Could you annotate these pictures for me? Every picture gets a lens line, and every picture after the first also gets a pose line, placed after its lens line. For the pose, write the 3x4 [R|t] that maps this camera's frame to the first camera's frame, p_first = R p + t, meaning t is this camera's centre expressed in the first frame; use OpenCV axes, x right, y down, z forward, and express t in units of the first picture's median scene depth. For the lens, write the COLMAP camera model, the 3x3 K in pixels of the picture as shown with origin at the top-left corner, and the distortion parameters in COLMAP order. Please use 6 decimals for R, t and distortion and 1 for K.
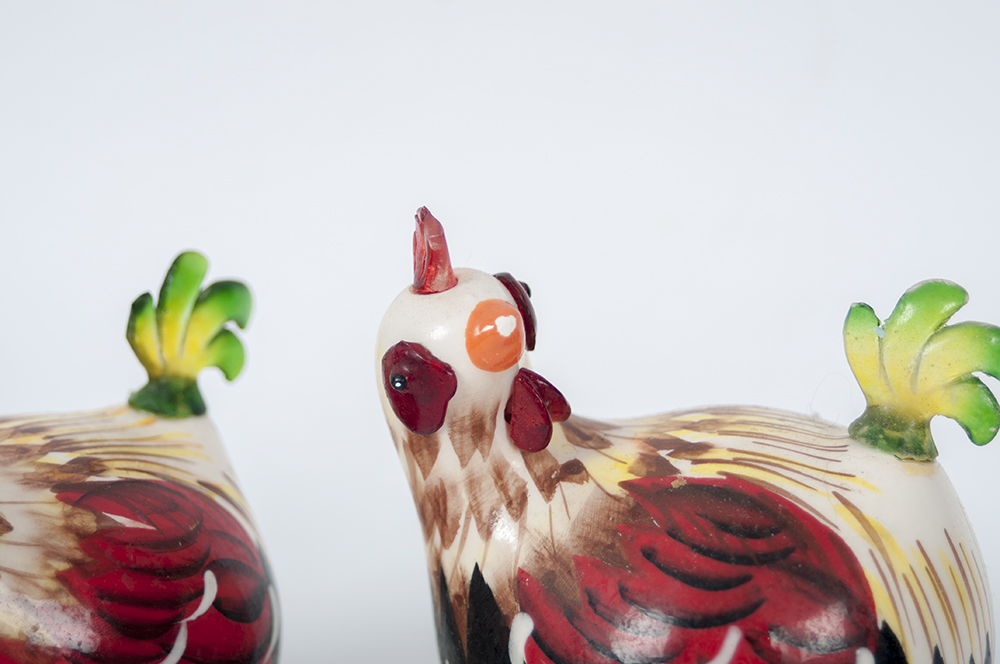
lens RADIAL K [[2648.2, 0, 500.0], [0, 2648.2, 332.0], [0, 0, 1]] dist [-0.003594, 0.163345]
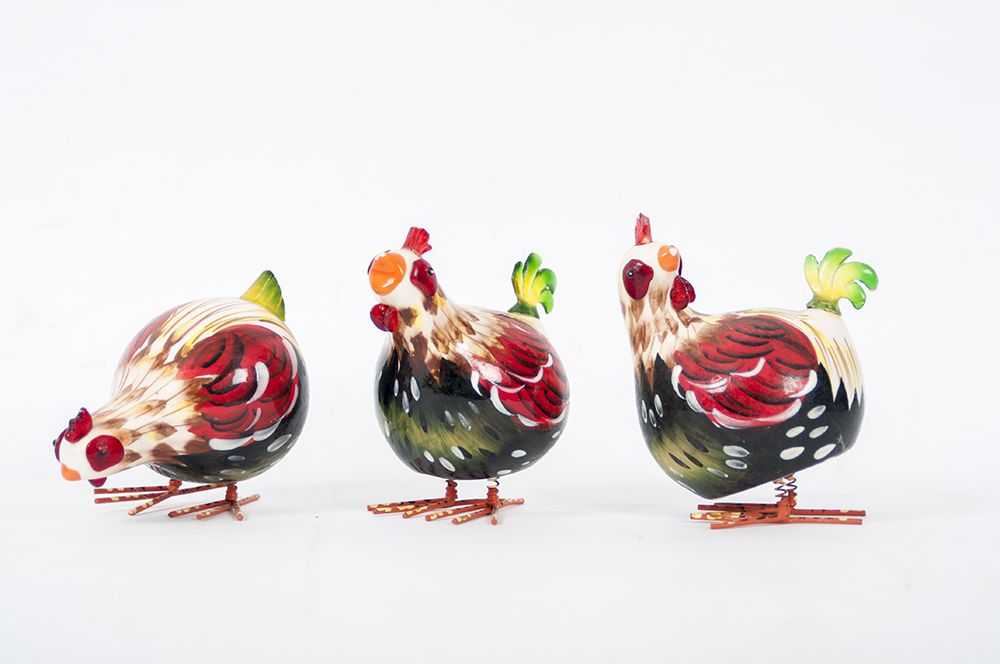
lens RADIAL K [[2757.4, 0, 500.0], [0, 2757.4, 332.0], [0, 0, 1]] dist [0.001708, -0.042810]
pose [[0.999223, 0.035794, 0.016523, -0.203276], [-0.028750, 0.948371, -0.315858, 0.903641], [-0.026976, 0.315138, 0.948663, -1.483566]]
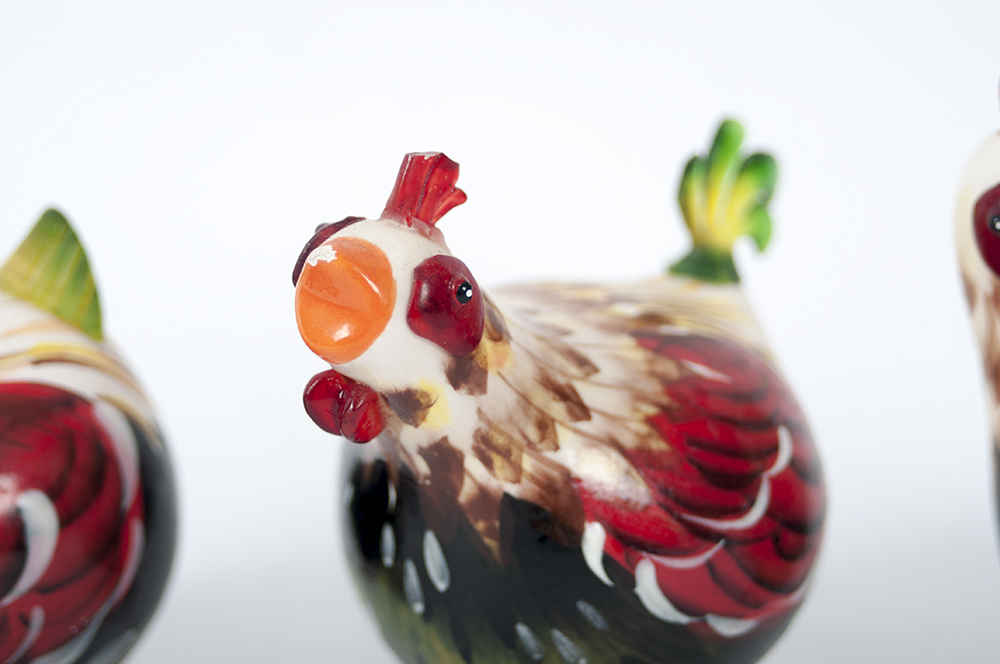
lens RADIAL K [[2648.2, 0, 500.0], [0, 2648.2, 332.0], [0, 0, 1]] dist [-0.003594, 0.163345]
pose [[0.999988, 0.002011, -0.004387, -0.211519], [-0.002295, 0.997840, -0.065652, 0.120784], [0.004245, 0.065661, 0.997833, 0.038748]]
